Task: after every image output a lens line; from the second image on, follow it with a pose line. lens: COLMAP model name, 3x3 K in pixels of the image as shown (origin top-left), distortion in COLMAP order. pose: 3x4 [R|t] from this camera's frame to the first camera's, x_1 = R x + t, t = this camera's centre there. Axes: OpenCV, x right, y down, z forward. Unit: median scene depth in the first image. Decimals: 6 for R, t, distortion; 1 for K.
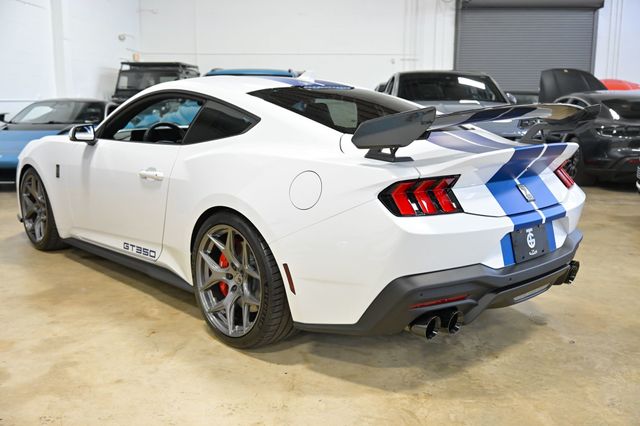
lens RADIAL K [[628.9, 0, 319.4], [0, 628.9, 212.4], [0, 0, 1]] dist [0.010614, 0.000000]
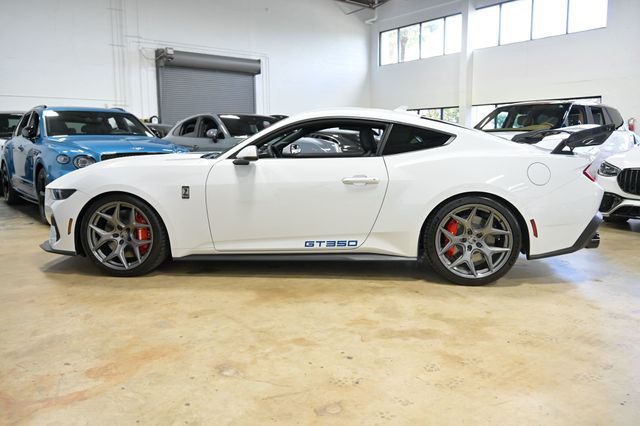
lens RADIAL K [[512.4, 0, 321.0], [0, 512.4, 216.6], [0, 0, 1]] dist [-0.002543, -0.000530]
pose [[0.756511, -0.102475, 0.645902, -0.969552], [0.125412, 0.992049, 0.010504, -0.007107], [-0.641843, 0.073057, 0.763348, 0.240841]]
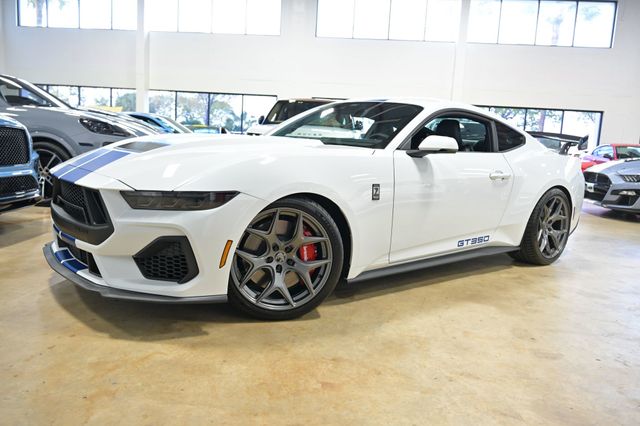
lens RADIAL K [[512.4, 0, 318.2], [0, 512.4, 212.4], [0, 0, 1]] dist [-0.002543, -0.000530]
pose [[0.063483, -0.141958, 0.987835, -1.297788], [0.120541, 0.983675, 0.133613, -0.165678], [-0.990676, 0.110593, 0.079559, 1.237579]]
